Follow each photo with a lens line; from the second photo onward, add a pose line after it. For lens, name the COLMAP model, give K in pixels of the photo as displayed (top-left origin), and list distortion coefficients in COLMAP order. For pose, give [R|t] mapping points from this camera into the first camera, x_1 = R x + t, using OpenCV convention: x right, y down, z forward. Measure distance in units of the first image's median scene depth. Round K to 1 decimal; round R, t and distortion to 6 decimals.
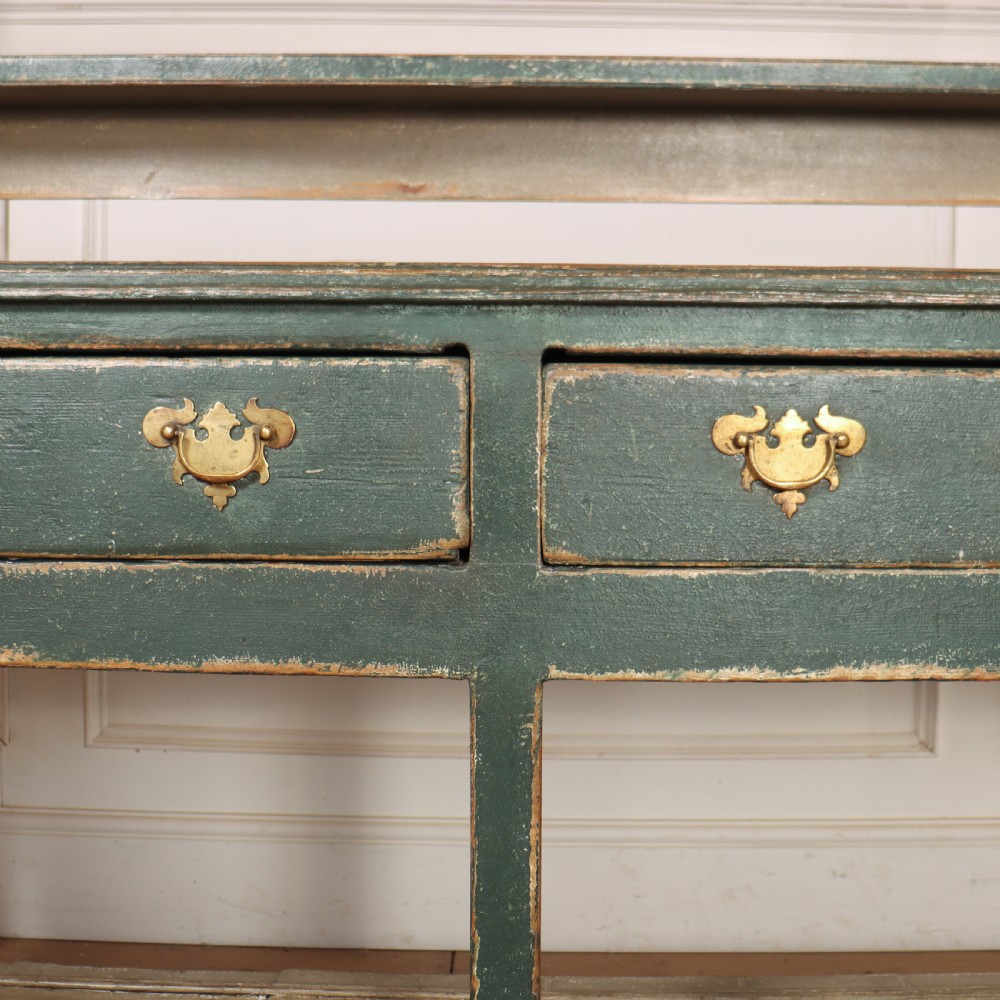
lens RADIAL K [[1595.2, 0, 521.0], [0, 1595.2, 457.0], [0, 0, 1]] dist [-0.152361, 0.000000]
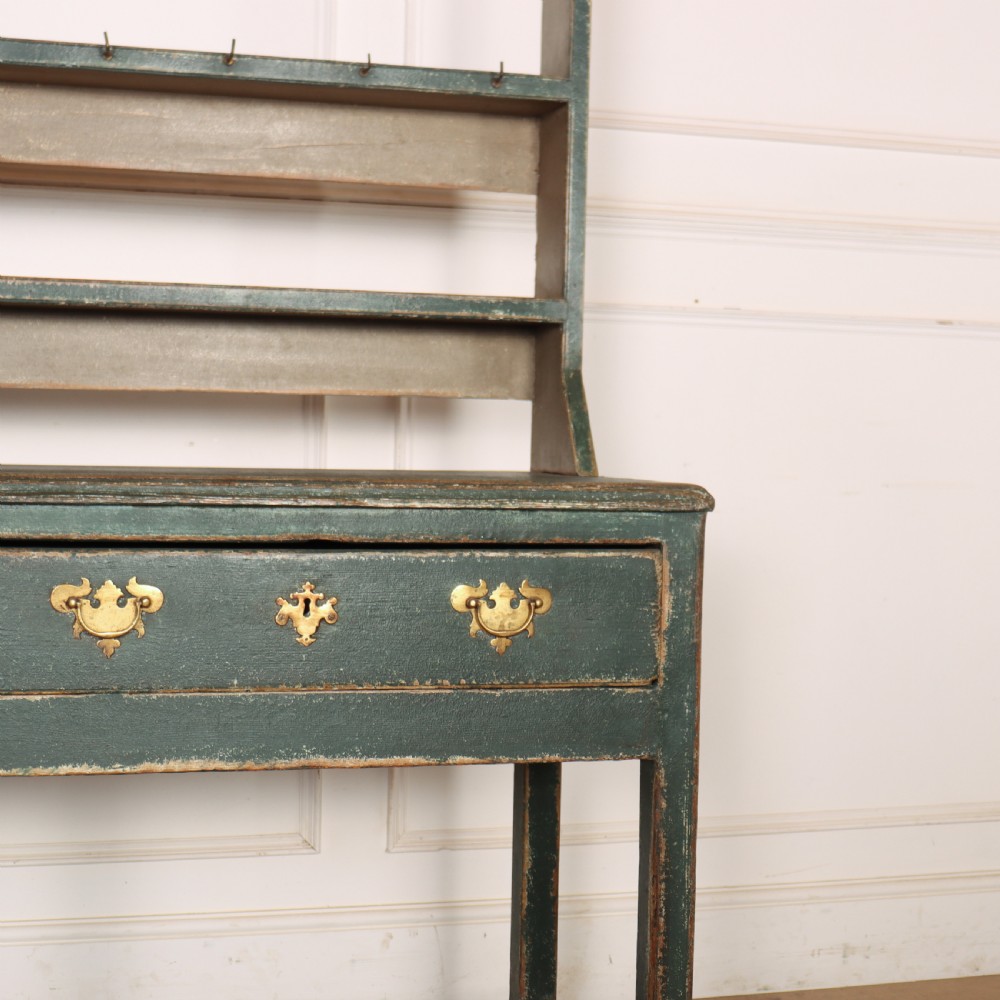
lens RADIAL K [[1829.8, 0, 533.2], [0, 1829.8, 602.9], [0, 0, 1]] dist [-0.094239, 0.000000]
pose [[0.958240, -0.008555, 0.285838, 0.069705], [0.002198, 0.999743, 0.022554, -0.043311], [-0.285958, -0.020984, 0.958012, -0.627876]]
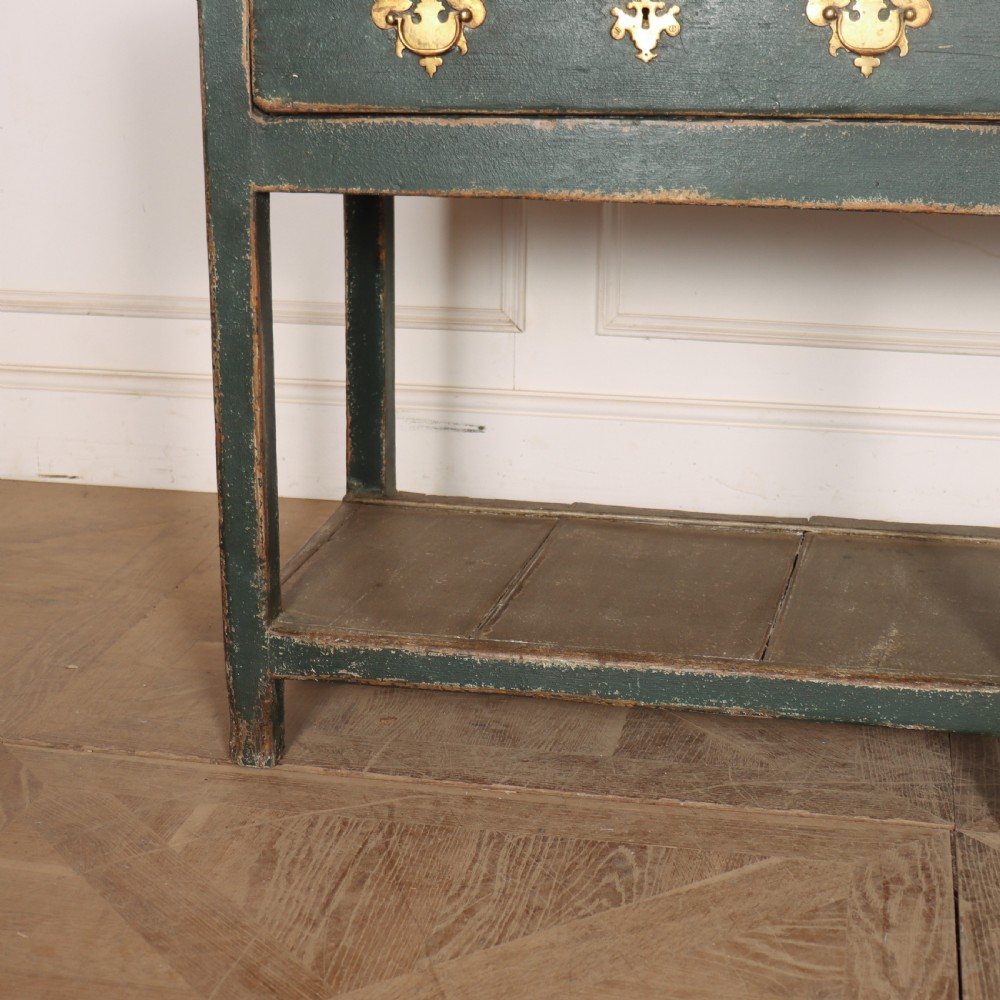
lens RADIAL K [[1945.6, 0, 451.0], [0, 1945.6, 588.9], [0, 0, 1]] dist [-0.093334, 0.000000]
pose [[0.974918, 0.057213, -0.215085, -0.157258], [-0.001672, 0.968250, 0.249980, 0.044297], [0.222558, -0.243351, 0.944060, -0.608220]]
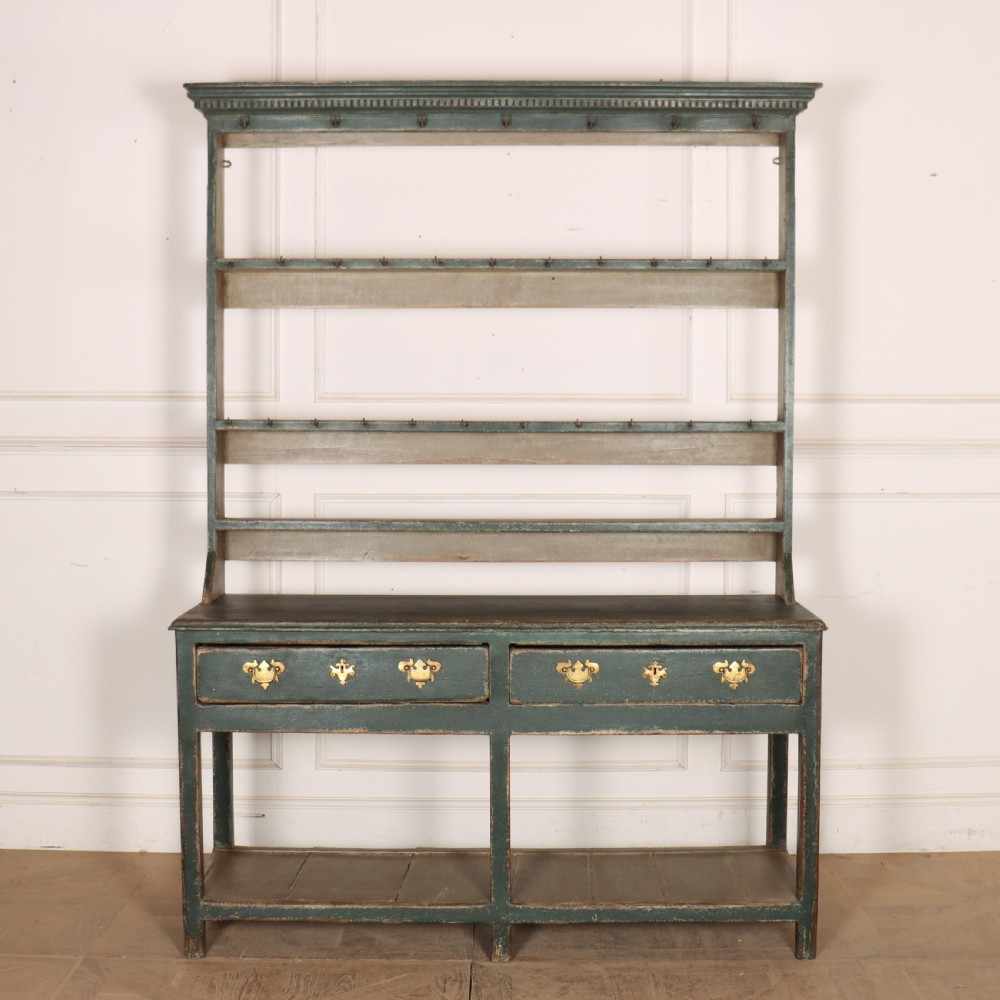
lens RADIAL K [[1595.2, 0, 512.5], [0, 1595.2, 570.3], [0, 0, 1]] dist [-0.152361, 0.000000]
pose [[0.999963, -0.008314, 0.002010, 0.014740], [0.008254, 0.999568, 0.028196, -0.333320], [-0.002244, -0.028178, 0.999600, -2.584983]]
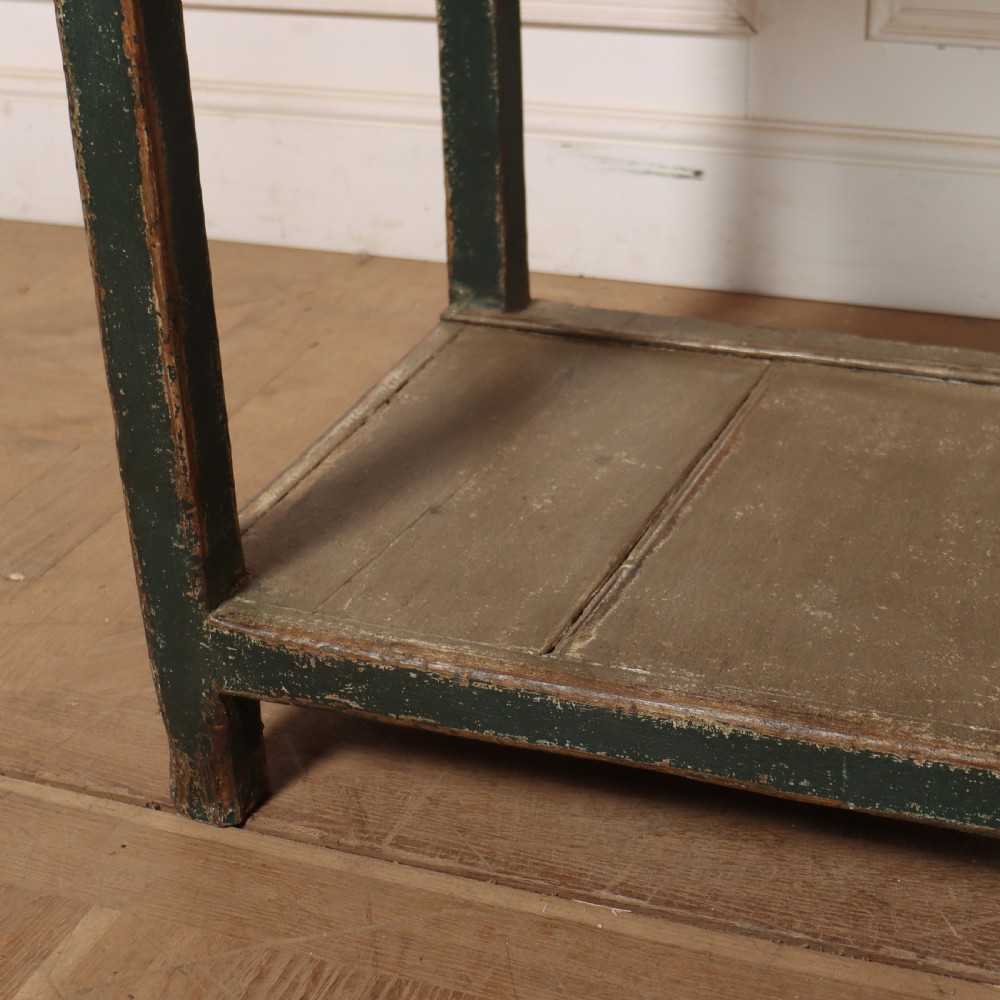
lens RADIAL K [[1829.8, 0, 533.9], [0, 1829.8, 519.6], [0, 0, 1]] dist [-0.094239, 0.000000]
pose [[0.934402, 0.128367, -0.332286, -0.226827], [0.018188, 0.914404, 0.404395, 0.091696], [0.355755, -0.383911, 0.852086, 0.289234]]
